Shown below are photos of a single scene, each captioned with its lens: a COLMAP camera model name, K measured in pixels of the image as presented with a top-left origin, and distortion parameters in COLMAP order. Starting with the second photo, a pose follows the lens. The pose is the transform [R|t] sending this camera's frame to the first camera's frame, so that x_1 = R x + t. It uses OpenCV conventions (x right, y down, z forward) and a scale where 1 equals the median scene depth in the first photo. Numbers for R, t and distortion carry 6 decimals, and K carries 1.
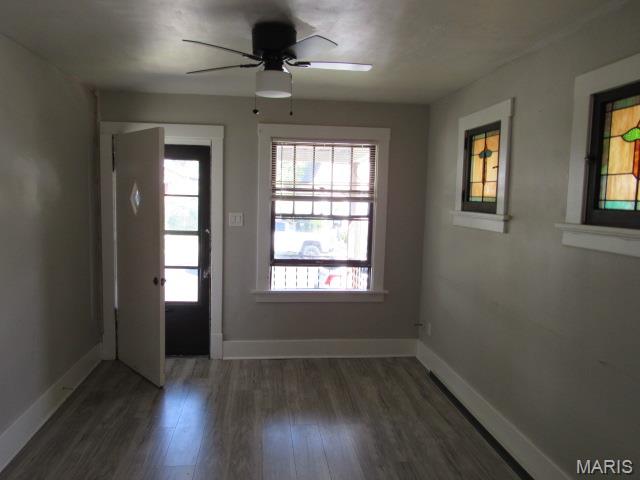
lens RADIAL K [[462.4, 0, 319.2], [0, 462.4, 239.1], [0, 0, 1]] dist [-0.015791, -0.001656]
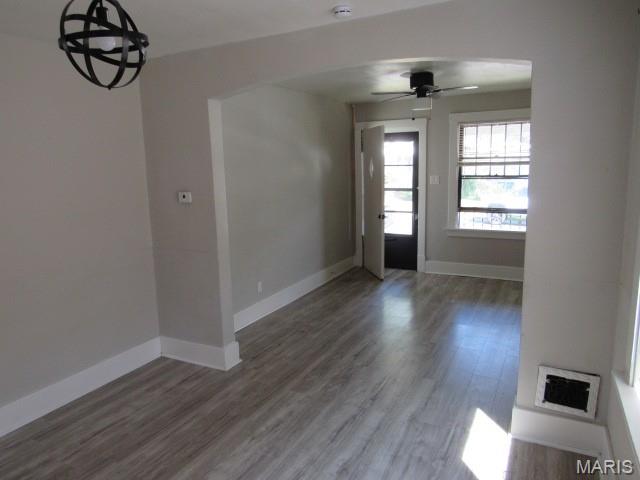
lens RADIAL K [[462.4, 0, 314.7], [0, 462.4, 242.4], [0, 0, 1]] dist [-0.015791, -0.001656]
pose [[0.825032, 0.051514, -0.562732, 0.388744], [-0.009696, 0.996980, 0.077052, 0.052925], [0.565002, -0.058114, 0.823040, -0.514627]]
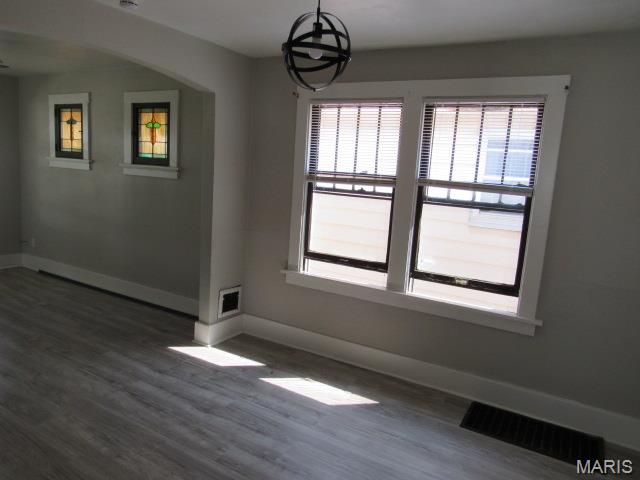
lens RADIAL K [[462.4, 0, 314.9], [0, 462.4, 240.7], [0, 0, 1]] dist [-0.015791, -0.001656]
pose [[0.611967, -0.111903, 0.782926, -0.362728], [0.028143, 0.992394, 0.119845, 0.050983], [-0.790382, -0.051307, 0.610462, -0.579510]]
